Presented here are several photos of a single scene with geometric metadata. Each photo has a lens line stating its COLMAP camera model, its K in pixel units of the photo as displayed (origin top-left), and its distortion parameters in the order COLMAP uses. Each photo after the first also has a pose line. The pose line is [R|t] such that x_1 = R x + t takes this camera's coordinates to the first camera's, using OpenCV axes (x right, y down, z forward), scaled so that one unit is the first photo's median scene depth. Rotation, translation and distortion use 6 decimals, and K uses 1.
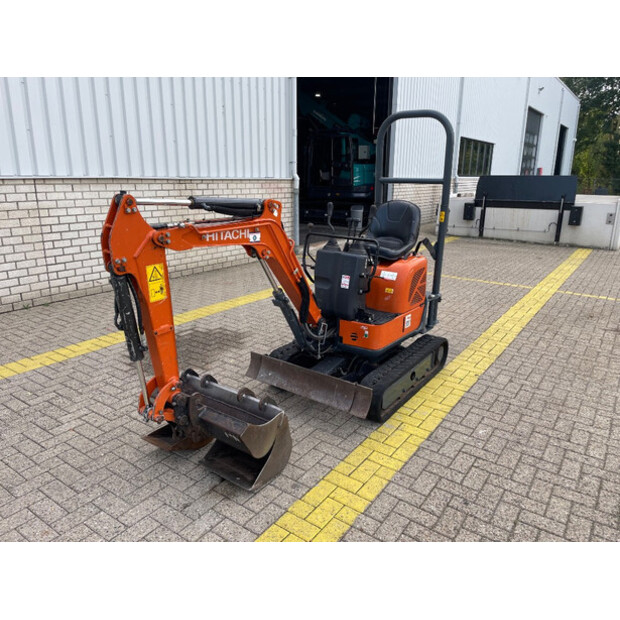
lens RADIAL K [[467.7, 0, 313.4], [0, 467.7, 307.0], [0, 0, 1]] dist [0.089083, -0.114536]
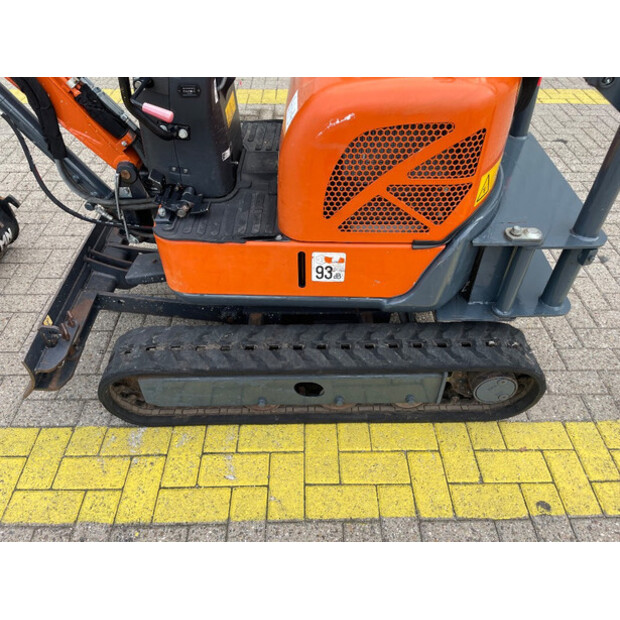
lens RADIAL K [[467.7, 0, 312.0], [0, 467.7, 303.9], [0, 0, 1]] dist [0.089083, -0.114536]
pose [[0.582249, 0.549103, -0.599560, 0.305061], [-0.220755, 0.816529, 0.533431, -0.094967], [0.782466, -0.178234, 0.596640, 0.569543]]
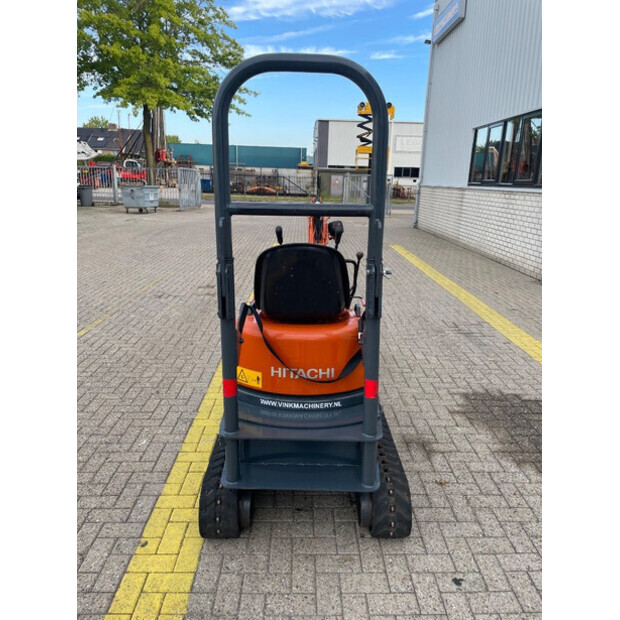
lens RADIAL K [[467.7, 0, 312.8], [0, 467.7, 308.3], [0, 0, 1]] dist [0.089083, -0.114536]
pose [[-0.808236, 0.125678, -0.575291, 0.386527], [-0.191726, 0.867562, 0.458887, -0.322214], [0.556773, 0.481187, -0.677099, 1.109890]]
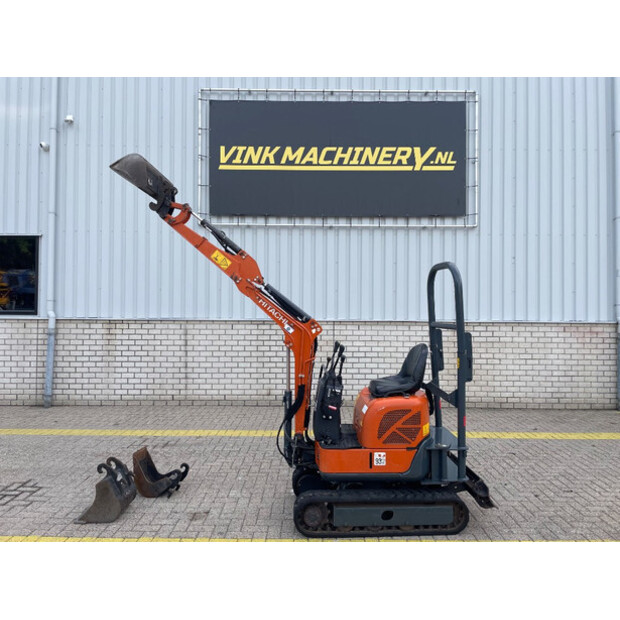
lens RADIAL K [[467.7, 0, 336.3], [0, 467.7, 305.3], [0, 0, 1]] dist [0.089083, -0.114536]
pose [[0.568308, -0.018042, -0.822618, 0.727092], [-0.222490, 0.959147, -0.174744, -0.065338], [0.792164, 0.282333, 0.541077, 0.203948]]
